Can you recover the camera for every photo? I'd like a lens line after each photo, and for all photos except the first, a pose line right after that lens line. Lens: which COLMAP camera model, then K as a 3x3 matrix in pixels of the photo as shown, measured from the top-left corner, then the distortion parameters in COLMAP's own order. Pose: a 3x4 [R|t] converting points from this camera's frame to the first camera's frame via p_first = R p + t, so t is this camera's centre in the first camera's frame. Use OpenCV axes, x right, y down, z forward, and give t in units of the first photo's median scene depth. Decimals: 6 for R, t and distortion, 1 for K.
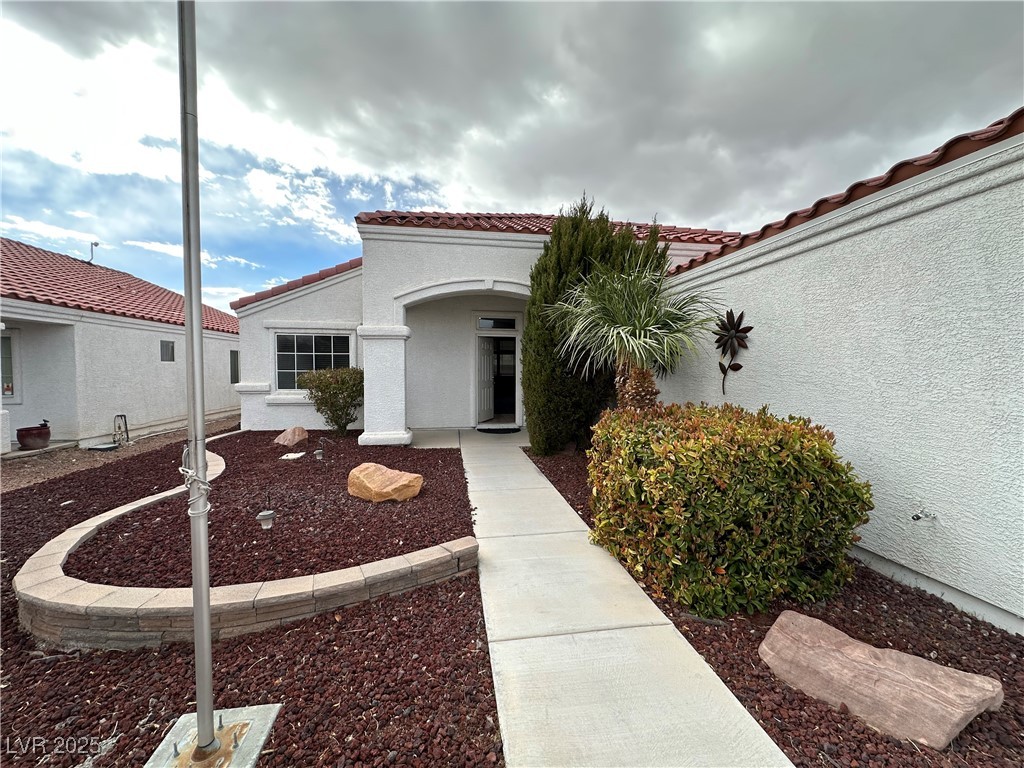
lens RADIAL K [[408.8, 0, 512.5], [0, 408.8, 381.5], [0, 0, 1]] dist [-0.002990, -0.000452]
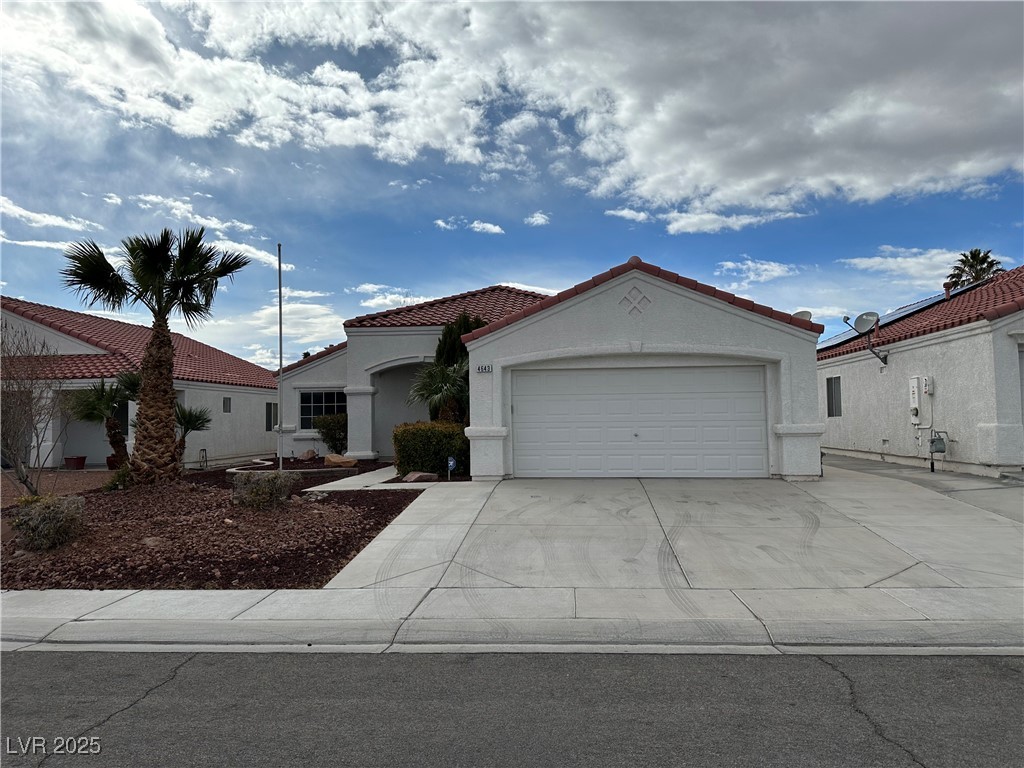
lens RADIAL K [[719.2, 0, 512.0], [0, 719.2, 384.0], [0, 0, 1]] dist [0.000009, -0.000034]
pose [[0.872675, 0.011210, 0.488173, -1.159970], [0.039728, 0.994792, -0.093864, 0.128300], [-0.486683, 0.101306, 0.867685, -1.590507]]
